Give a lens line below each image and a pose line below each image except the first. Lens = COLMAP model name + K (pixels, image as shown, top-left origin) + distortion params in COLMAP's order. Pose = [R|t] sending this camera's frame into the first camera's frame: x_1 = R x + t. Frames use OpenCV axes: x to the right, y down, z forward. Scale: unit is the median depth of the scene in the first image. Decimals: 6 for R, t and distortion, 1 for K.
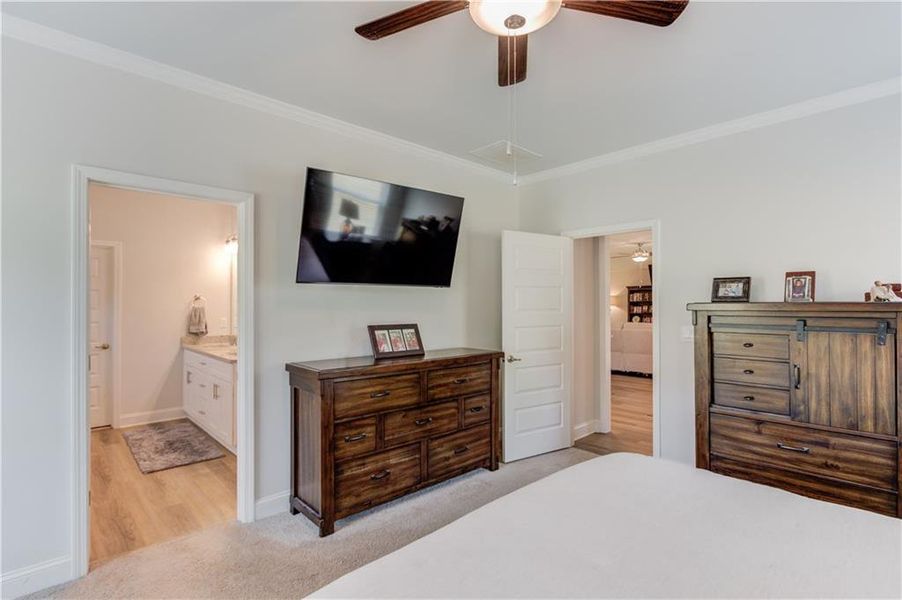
lens RADIAL K [[433.6, 0, 451.3], [0, 433.6, 302.7], [0, 0, 1]] dist [-0.018298, 0.012535]
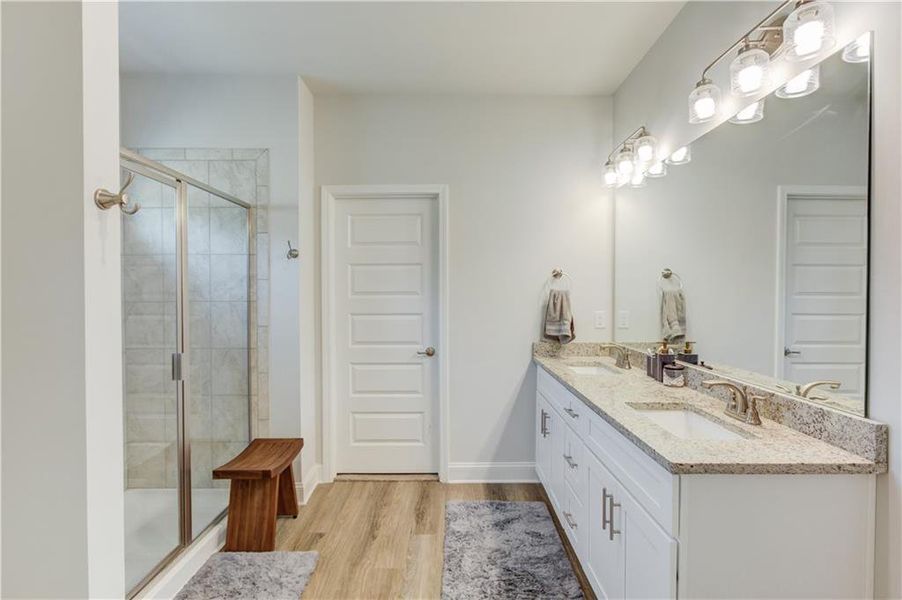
lens RADIAL K [[433.6, 0, 451.3], [0, 433.6, 302.7], [0, 0, 1]] dist [-0.018298, 0.012535]
pose [[0.728015, 0.013813, -0.685423, -0.322100], [0.006977, 0.999596, 0.027555, 0.010497], [0.685526, -0.024842, 0.727624, 0.526378]]
